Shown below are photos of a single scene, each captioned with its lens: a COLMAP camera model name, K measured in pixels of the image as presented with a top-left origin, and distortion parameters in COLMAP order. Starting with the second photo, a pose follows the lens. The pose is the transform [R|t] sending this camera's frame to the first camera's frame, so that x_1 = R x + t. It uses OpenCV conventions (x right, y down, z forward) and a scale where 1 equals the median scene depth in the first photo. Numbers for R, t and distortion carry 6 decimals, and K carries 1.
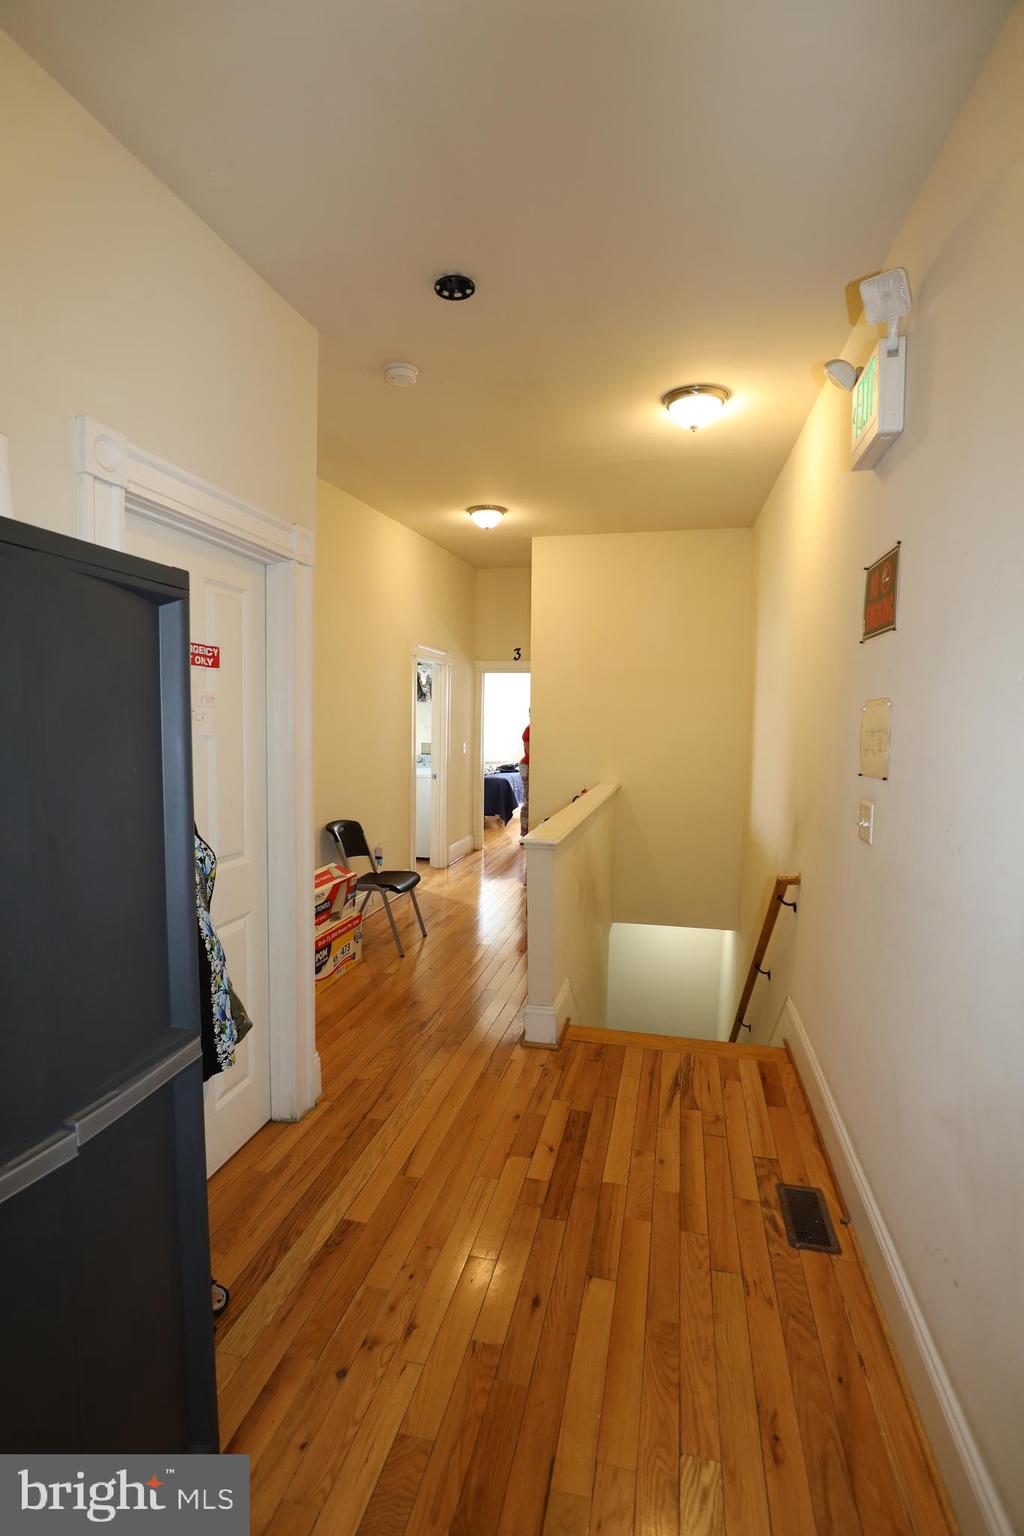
lens RADIAL K [[701.7, 0, 516.1], [0, 701.7, 777.7], [0, 0, 1]] dist [-0.033126, 0.005906]
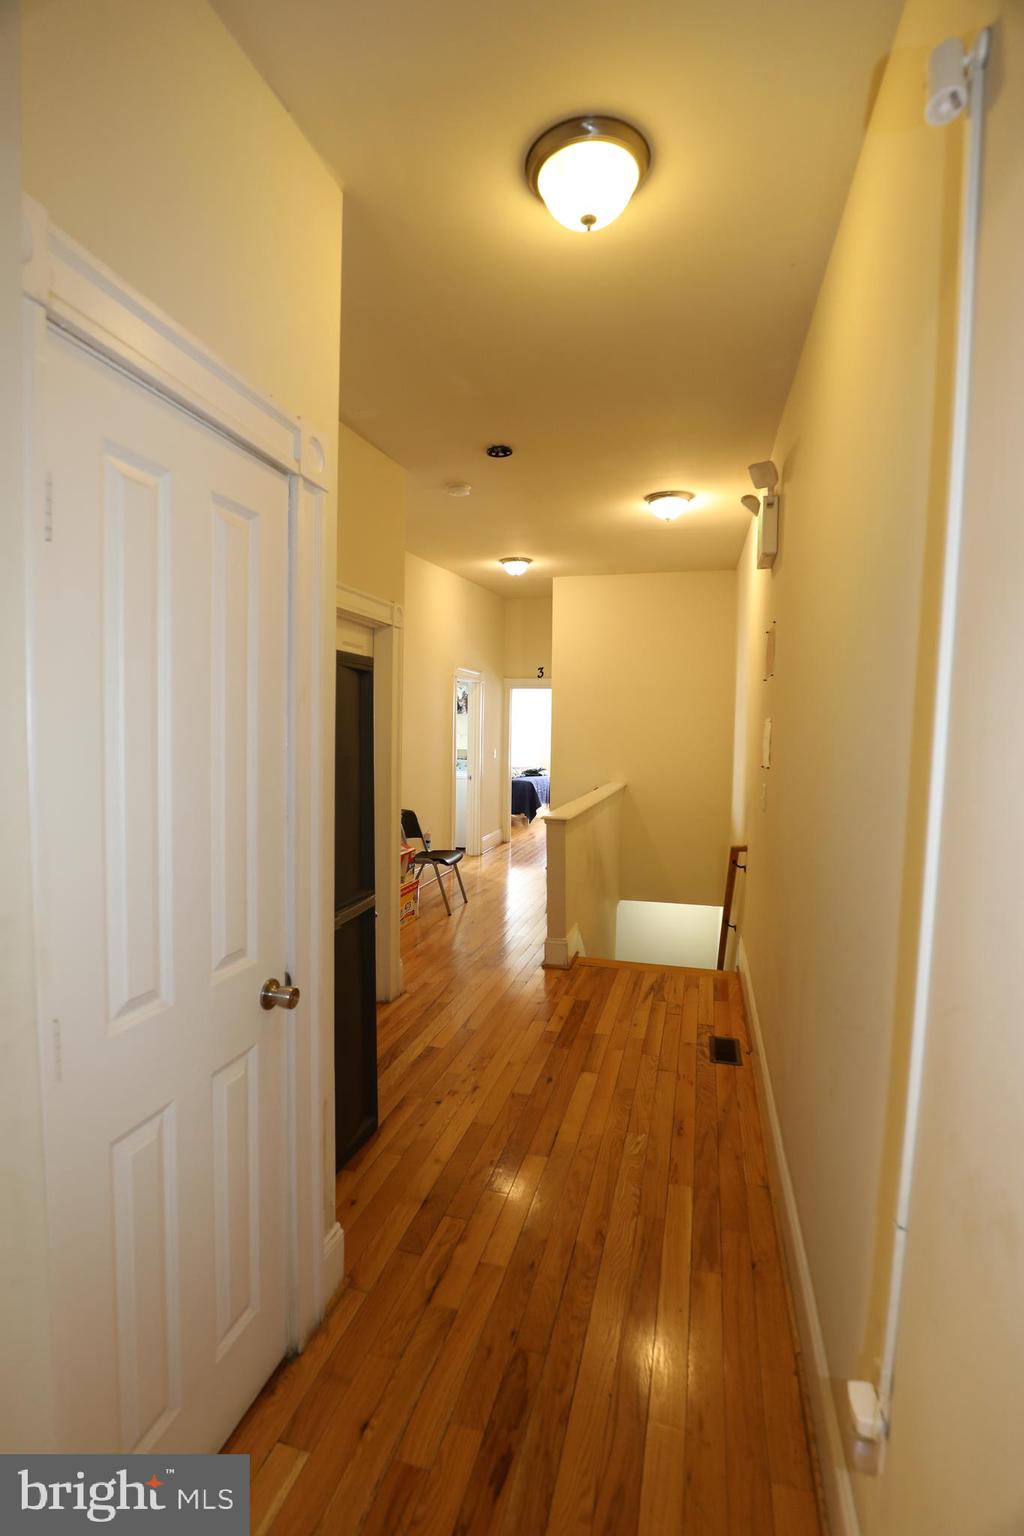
lens RADIAL K [[701.7, 0, 499.2], [0, 701.7, 770.7], [0, 0, 1]] dist [-0.033126, 0.005906]
pose [[0.998322, 0.002396, -0.057855, 0.001665], [-0.003665, 0.999755, -0.021837, 0.027394], [0.057789, 0.022012, 0.998086, -0.391082]]
